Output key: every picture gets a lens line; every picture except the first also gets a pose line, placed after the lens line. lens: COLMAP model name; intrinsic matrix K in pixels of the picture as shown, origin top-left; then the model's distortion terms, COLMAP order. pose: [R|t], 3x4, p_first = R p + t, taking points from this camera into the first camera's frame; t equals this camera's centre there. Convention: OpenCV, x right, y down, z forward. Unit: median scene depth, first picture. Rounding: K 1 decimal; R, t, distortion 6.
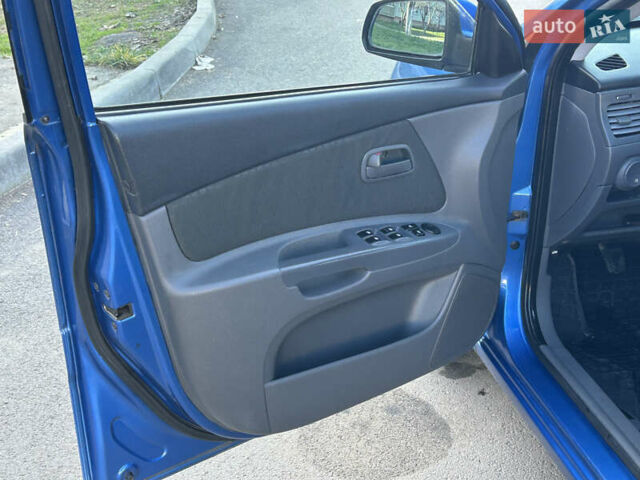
lens RADIAL K [[844.0, 0, 321.2], [0, 844.0, 248.8], [0, 0, 1]] dist [0.177212, -0.549862]
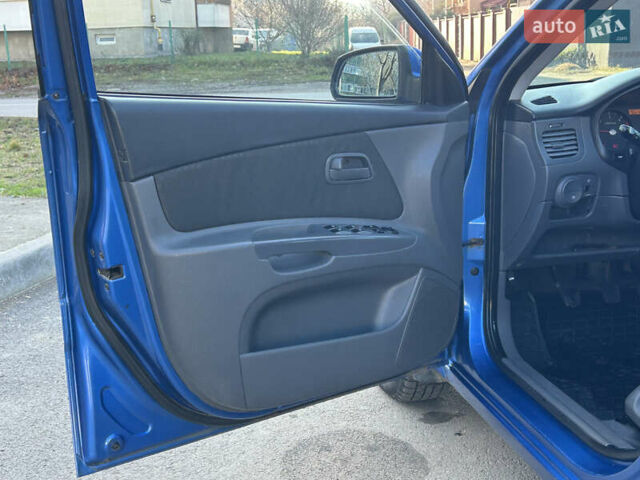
lens RADIAL K [[856.8, 0, 316.3], [0, 856.8, 250.6], [0, 0, 1]] dist [0.138615, -0.351819]
pose [[0.999788, -0.018085, -0.009891, 0.041384], [0.015563, 0.976905, -0.213107, 0.242643], [0.013517, 0.212908, 0.976979, -0.113288]]
